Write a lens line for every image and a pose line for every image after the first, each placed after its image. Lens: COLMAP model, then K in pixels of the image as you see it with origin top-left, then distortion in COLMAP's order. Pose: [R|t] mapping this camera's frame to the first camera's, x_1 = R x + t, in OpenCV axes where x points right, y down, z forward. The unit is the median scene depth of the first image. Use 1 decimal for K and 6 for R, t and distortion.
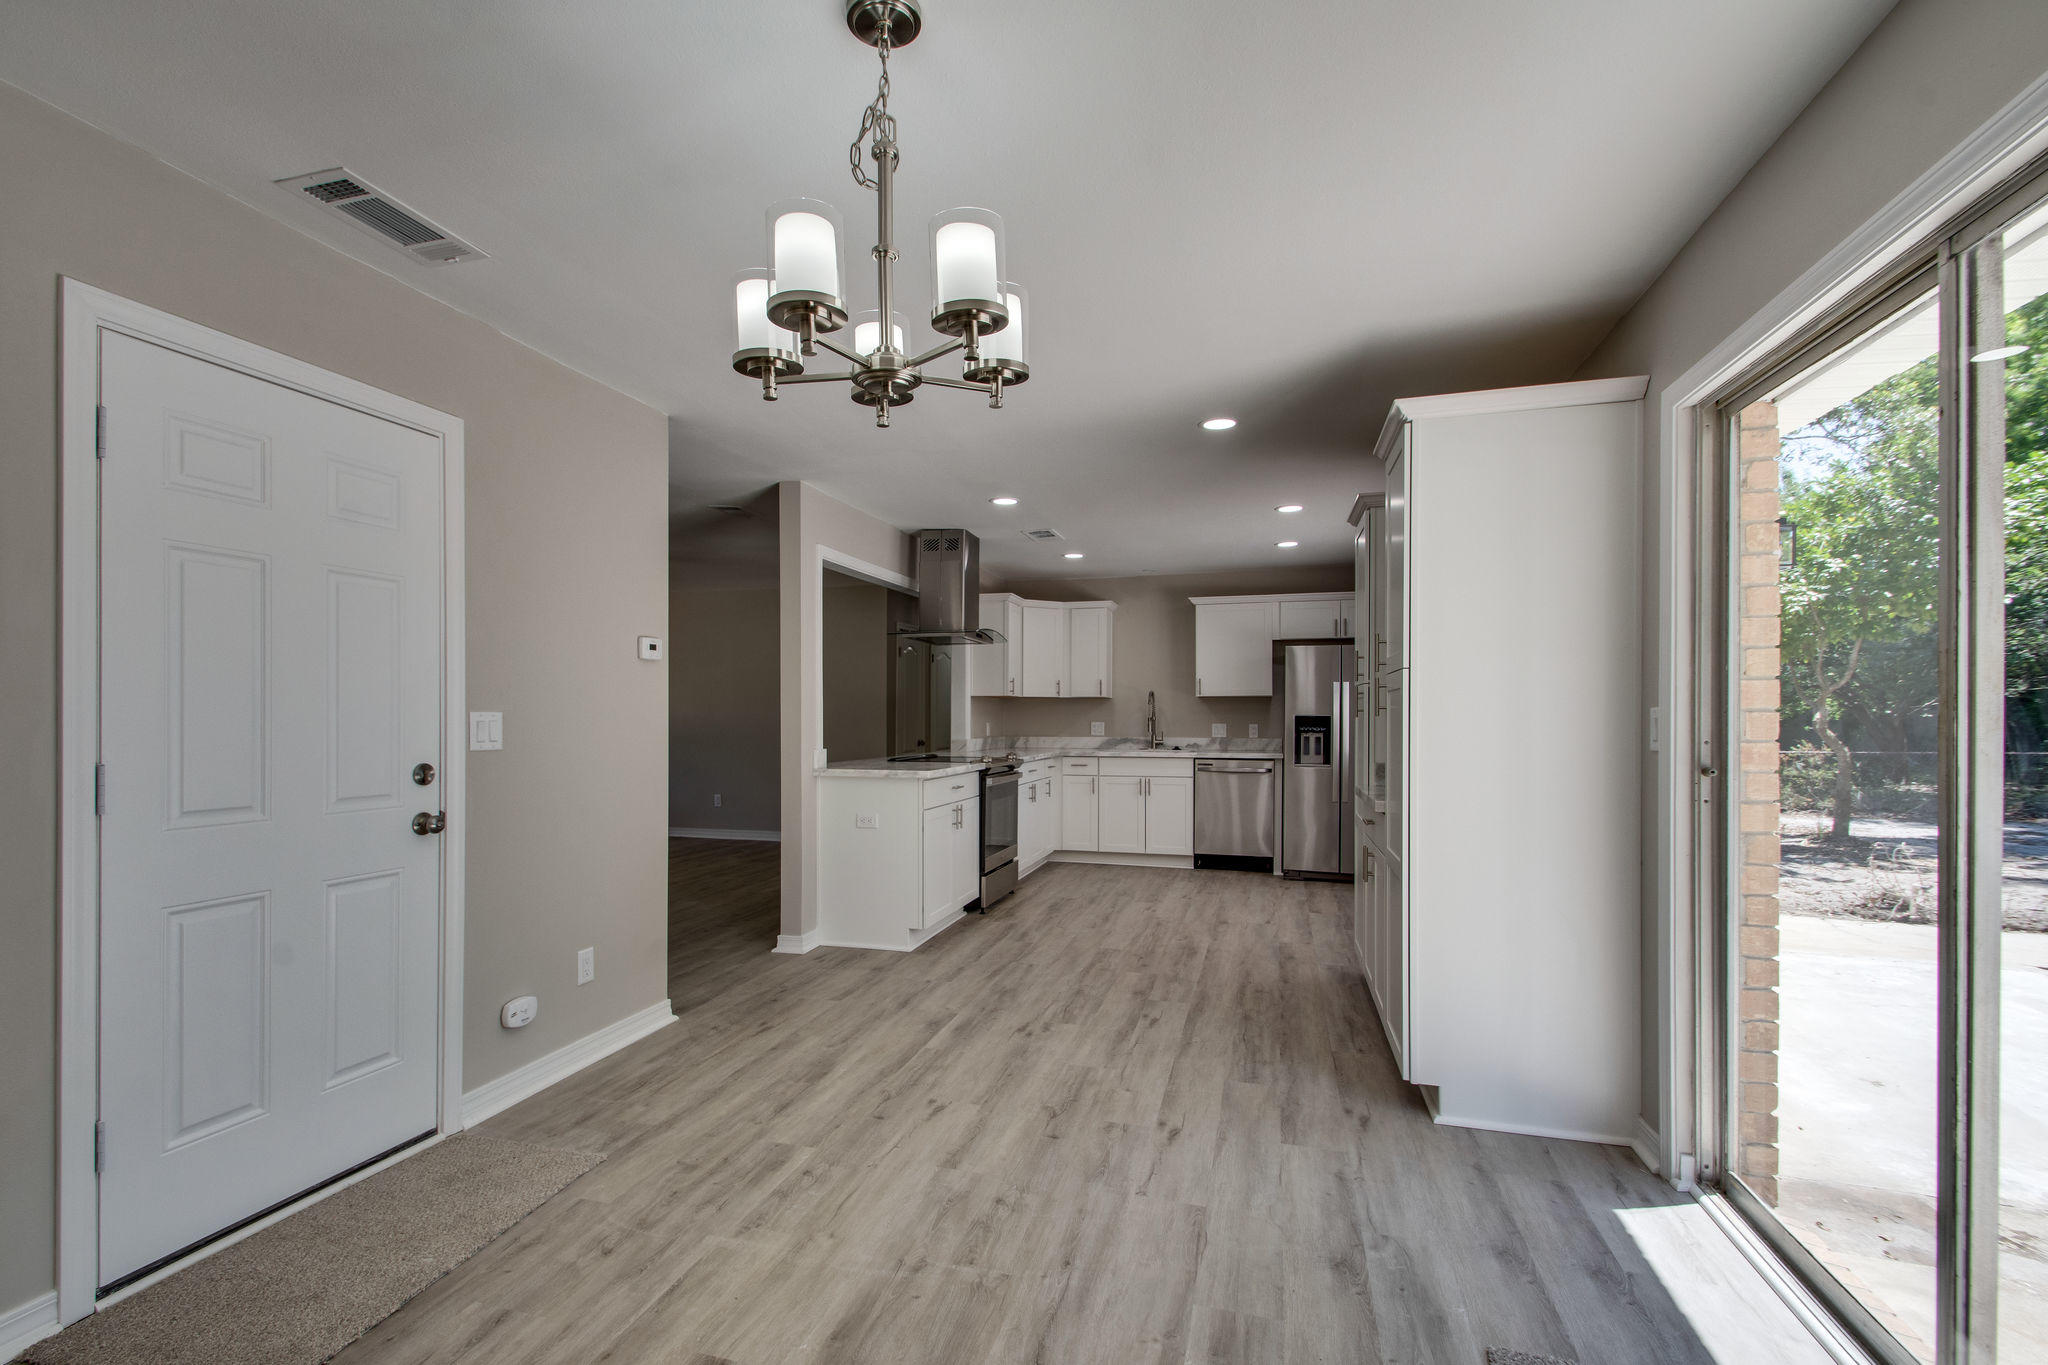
lens RADIAL K [[928.8, 0, 1002.0], [0, 928.8, 716.4], [0, 0, 1]] dist [0.000933, -0.000114]
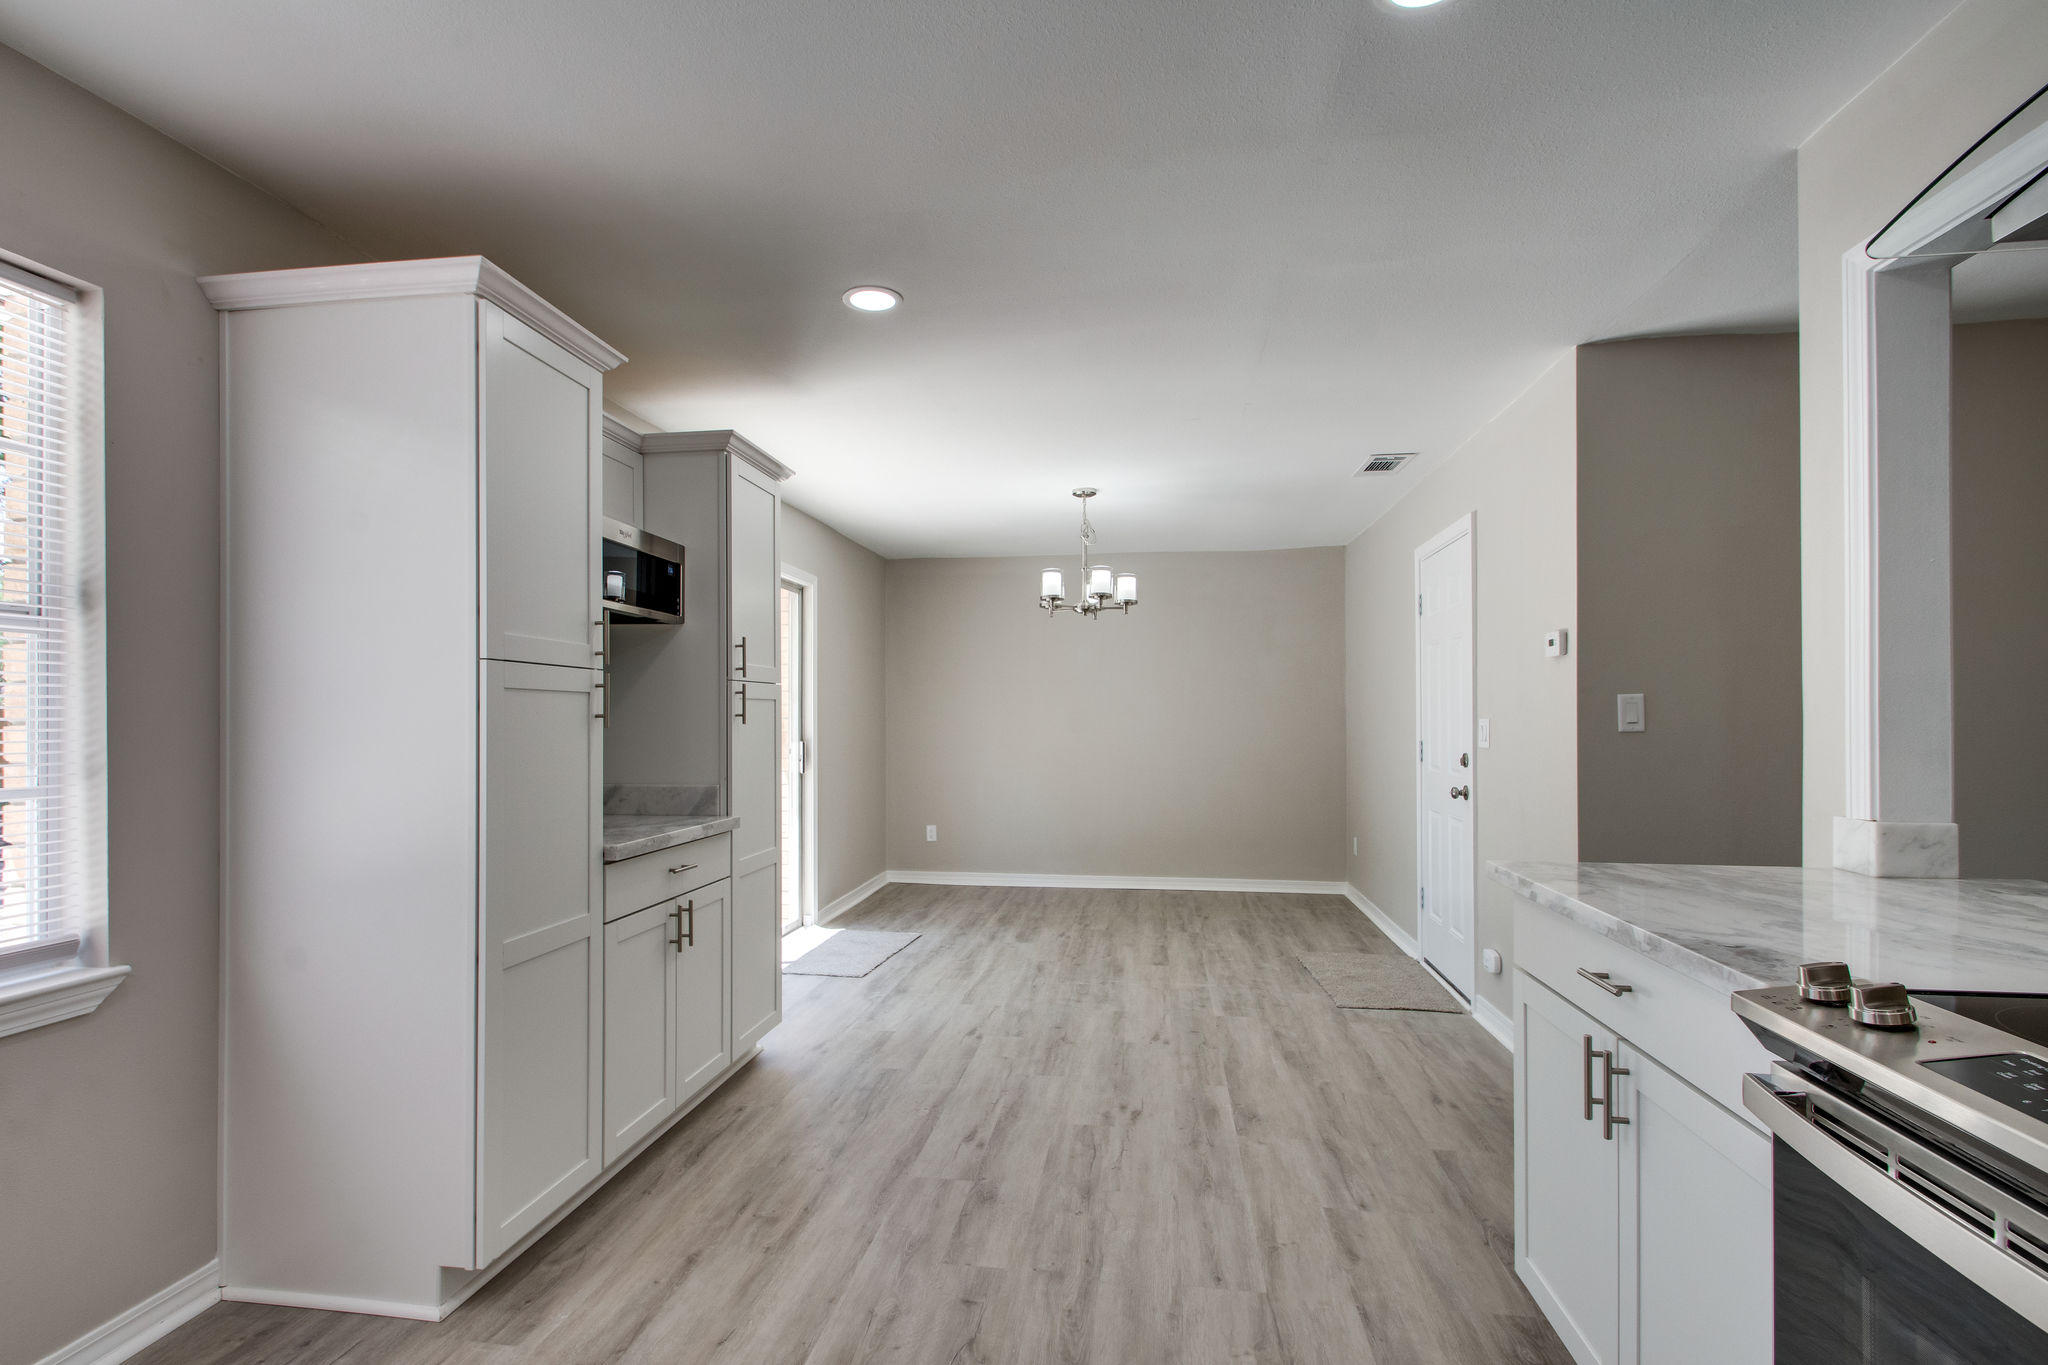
lens RADIAL K [[980.2, 0, 1000.5], [0, 980.2, 712.1], [0, 0, 1]] dist [0.026224, -0.019291]
pose [[-0.991586, 0.000330, -0.129452, 0.155103], [0.001085, 0.999983, -0.005760, -0.003862], [0.129447, -0.005852, -0.991569, 1.146443]]
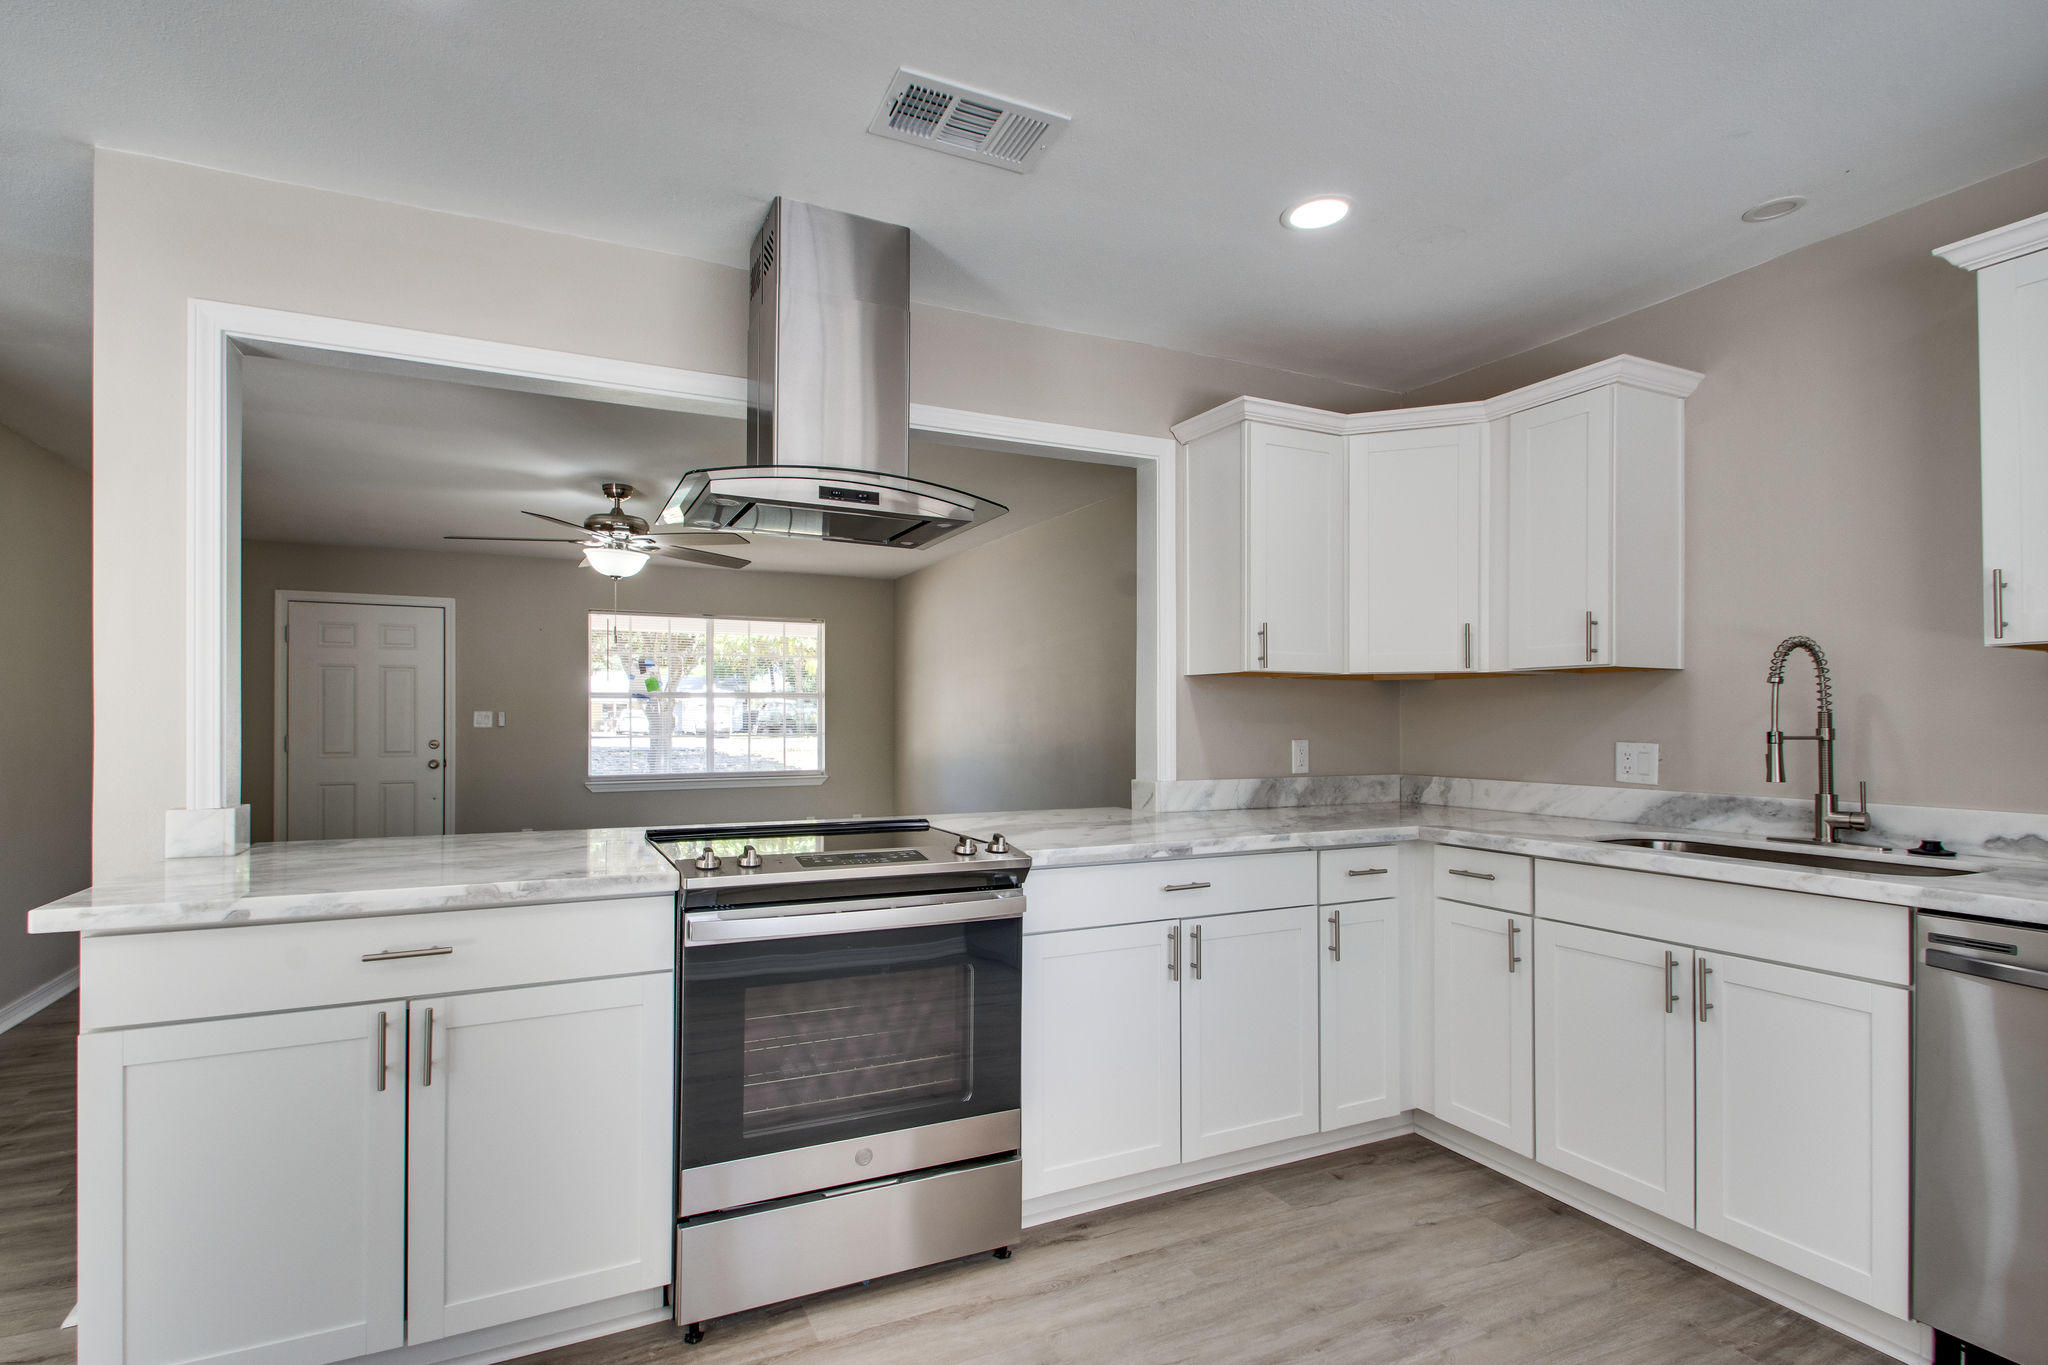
lens RADIAL K [[980.2, 0, 1000.5], [0, 980.2, 712.1], [0, 0, 1]] dist [0.026224, -0.019291]
pose [[0.668132, -0.006508, -0.744014, 0.300657], [0.000228, 0.999963, -0.008542, -0.002764], [0.744042, 0.005537, 0.668109, 0.837016]]
